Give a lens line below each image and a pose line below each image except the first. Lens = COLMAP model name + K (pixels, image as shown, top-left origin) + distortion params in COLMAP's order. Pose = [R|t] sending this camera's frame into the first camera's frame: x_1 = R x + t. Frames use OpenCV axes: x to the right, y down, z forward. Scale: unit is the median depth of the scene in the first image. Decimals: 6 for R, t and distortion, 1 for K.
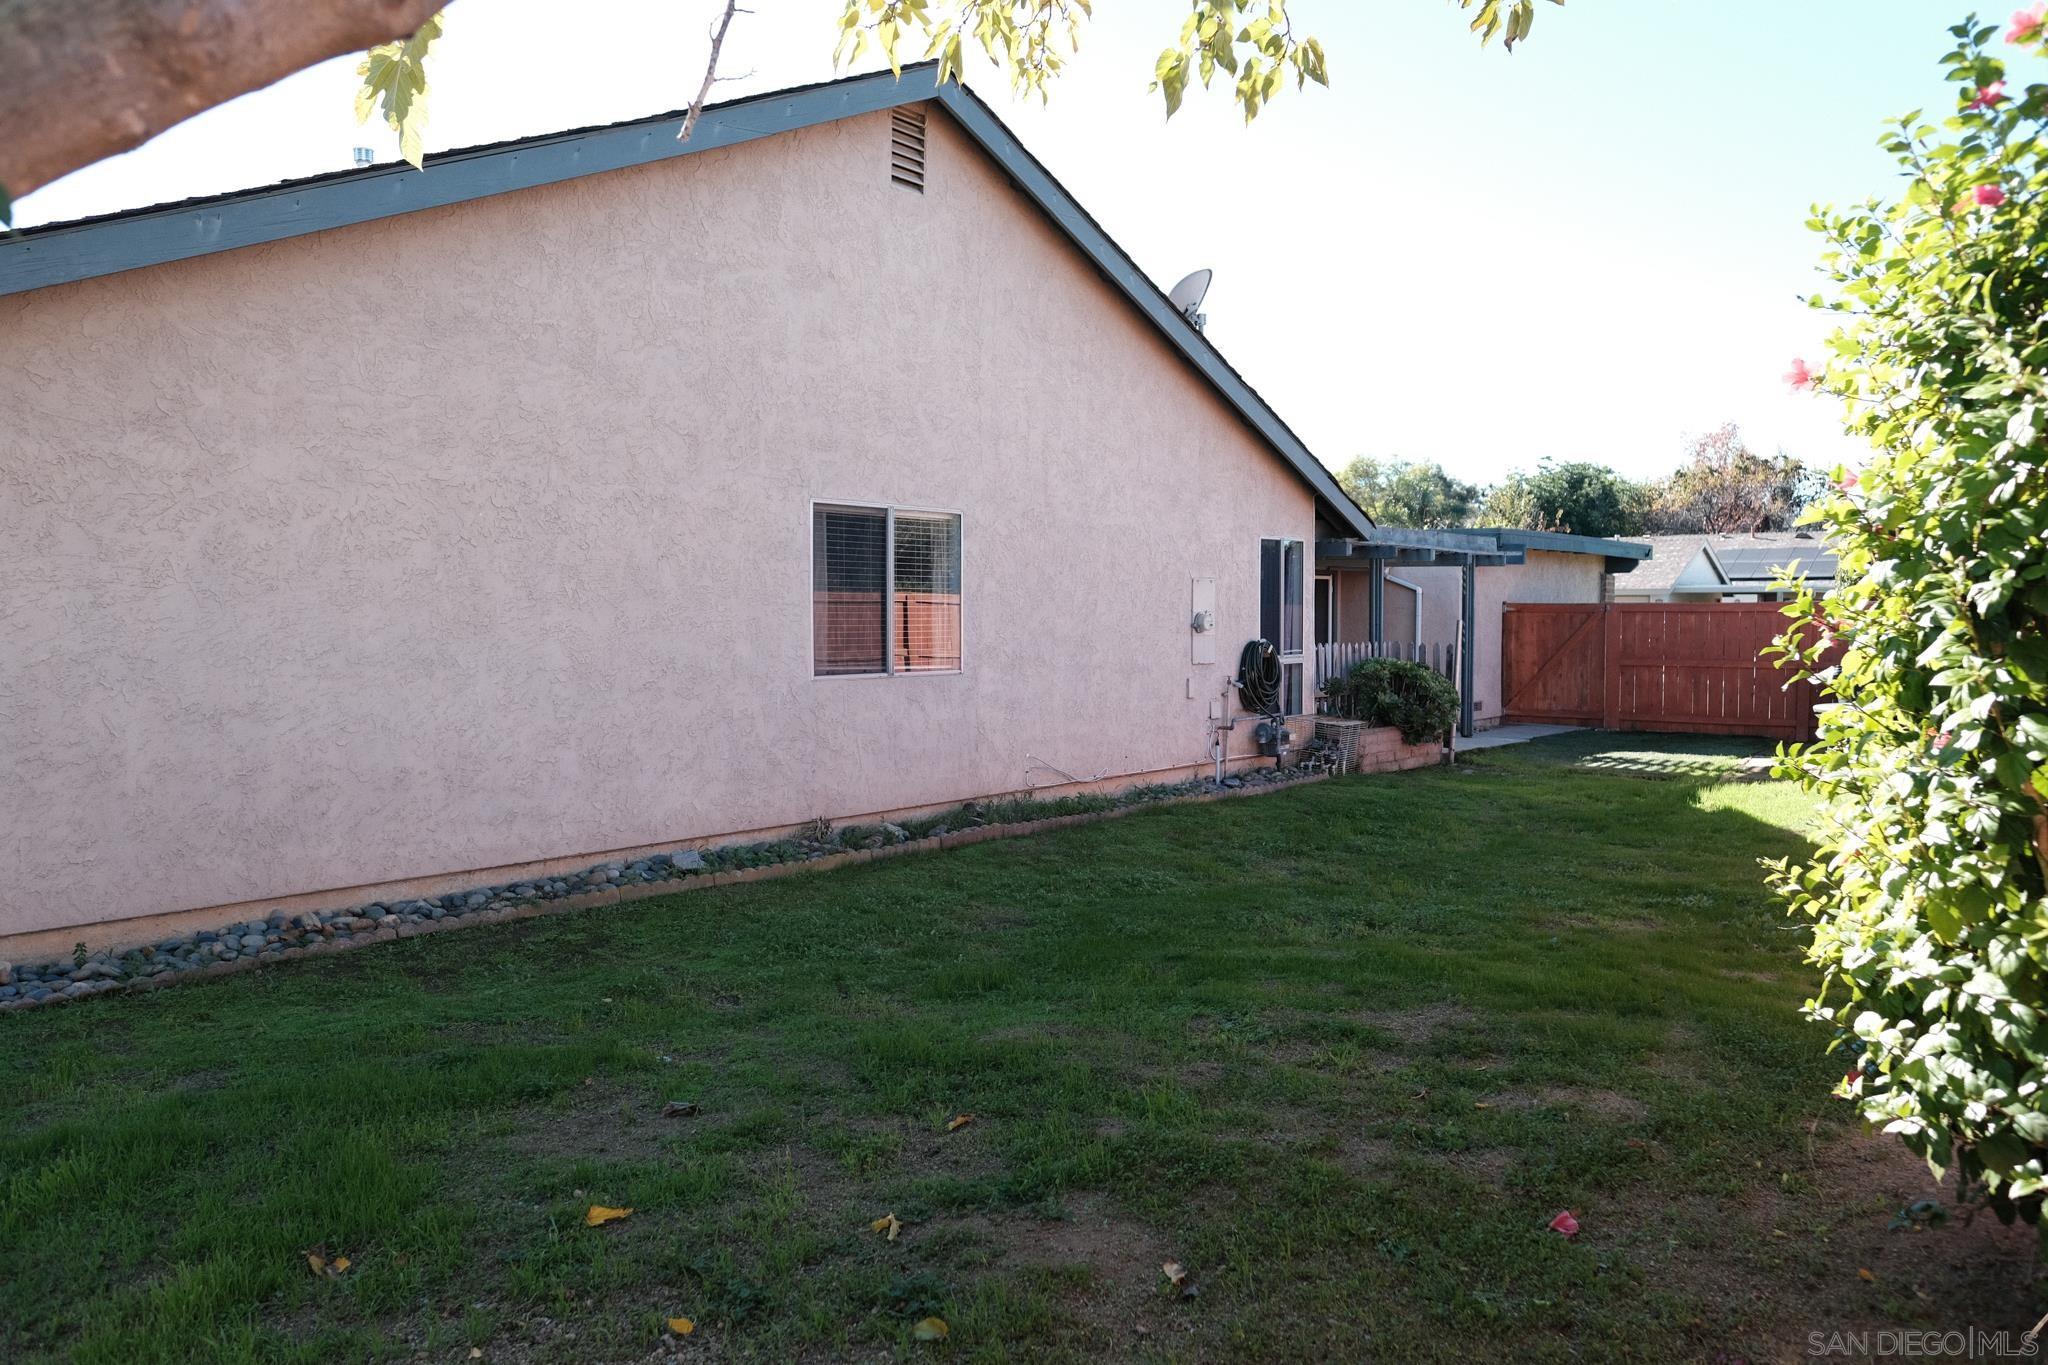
lens RADIAL K [[1439.8, 0, 1024.0], [0, 1439.8, 682.5], [0, 0, 1]] dist [-0.012774, 0.003452]
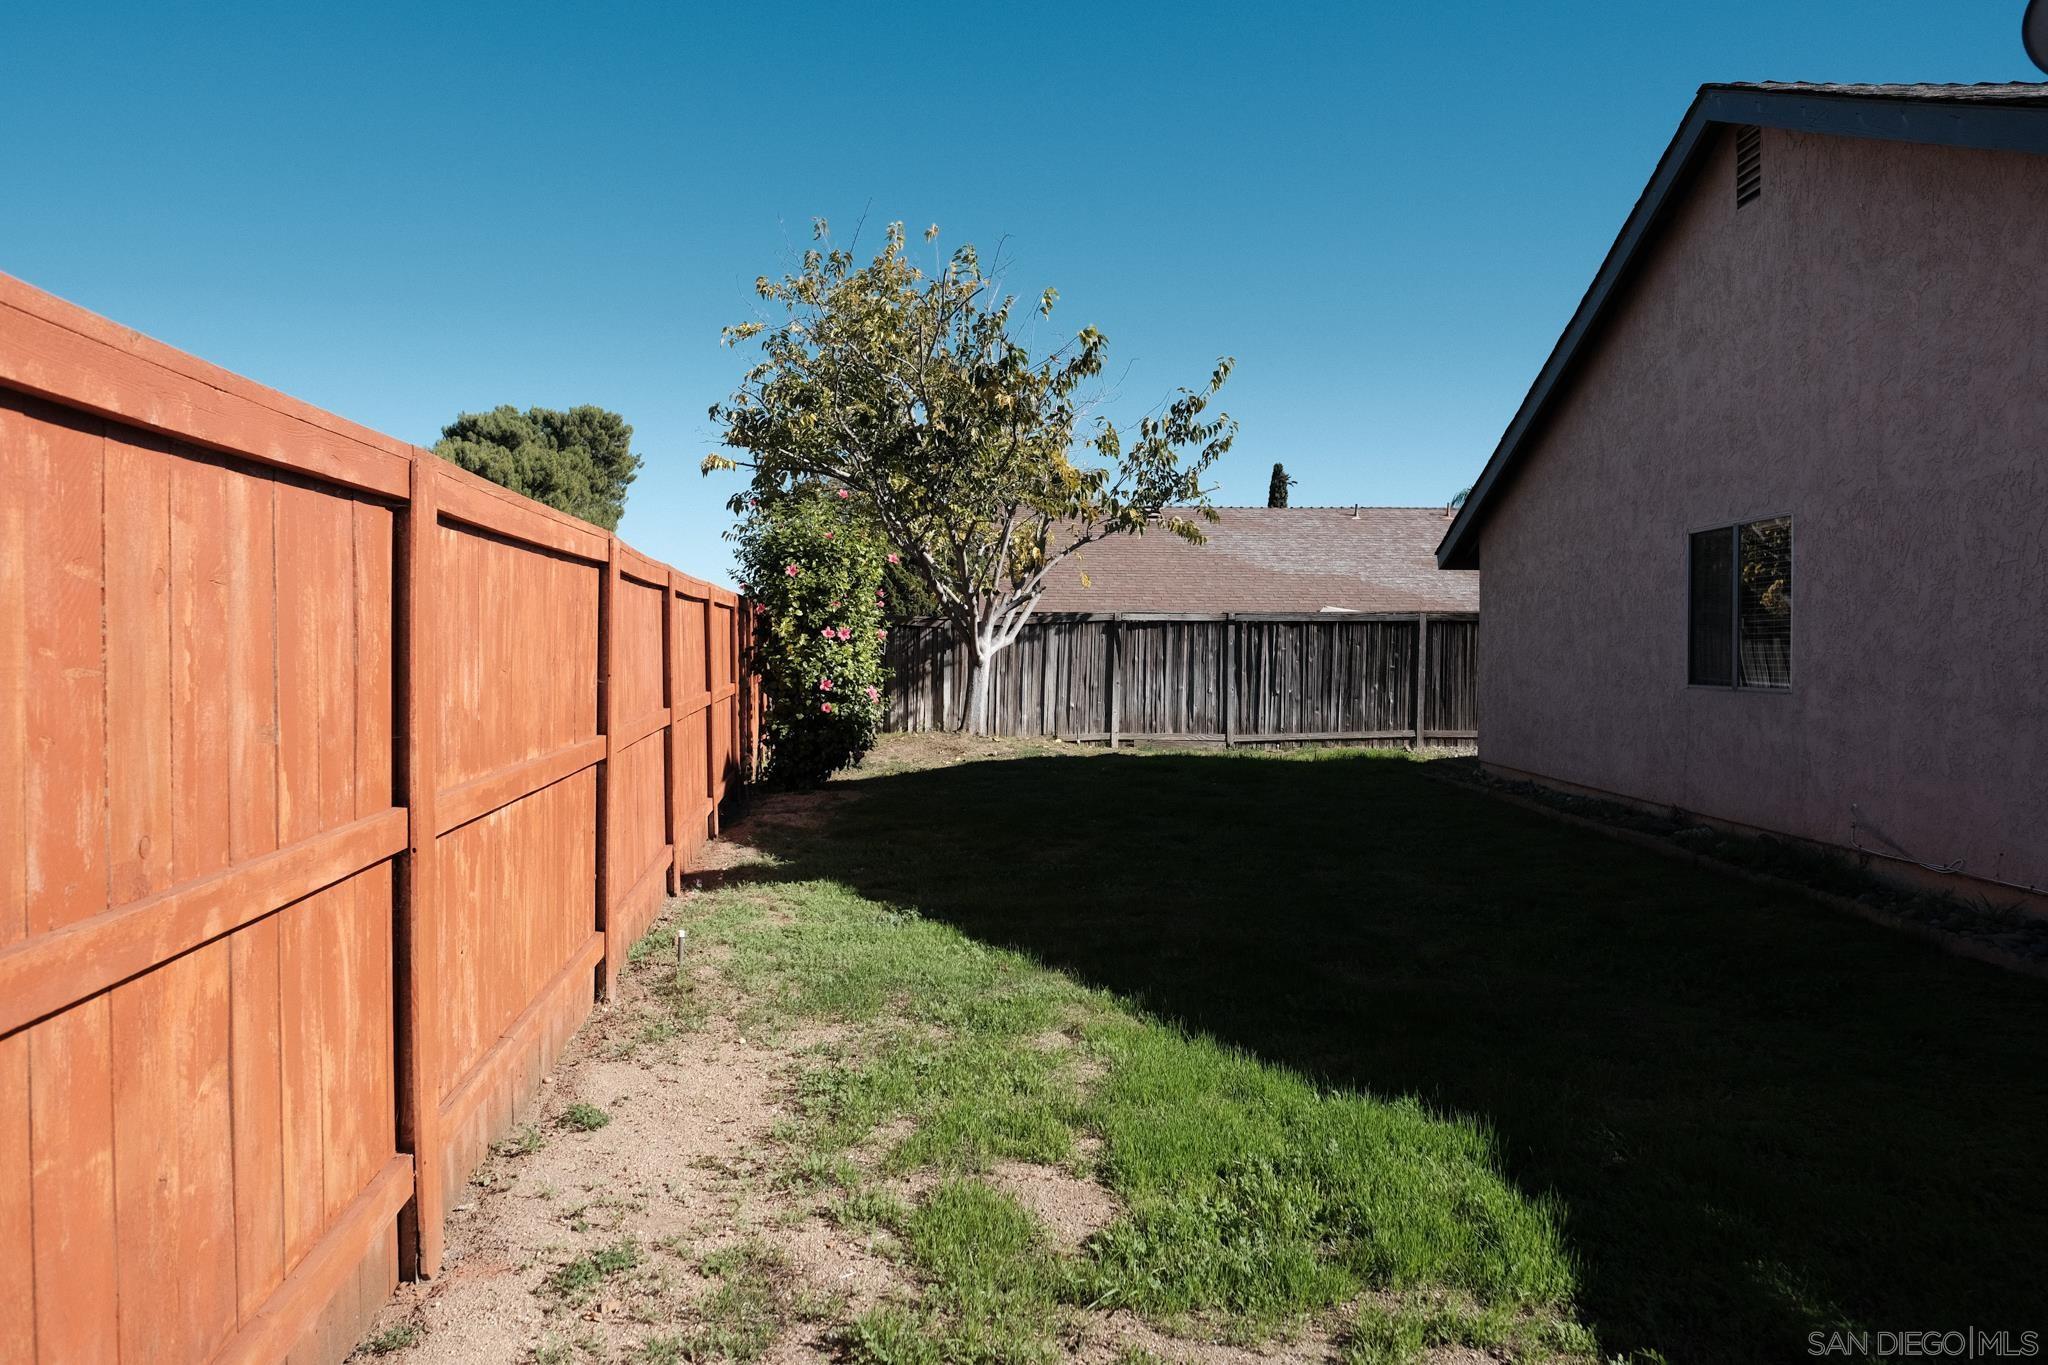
lens RADIAL K [[1439.8, 0, 1024.0], [0, 1439.8, 682.5], [0, 0, 1]] dist [-0.012774, 0.003452]
pose [[-0.767608, 0.008213, -0.640868, 0.870675], [-0.035079, 0.997881, 0.054805, -0.043889], [0.639959, 0.064550, -0.765693, 1.344472]]
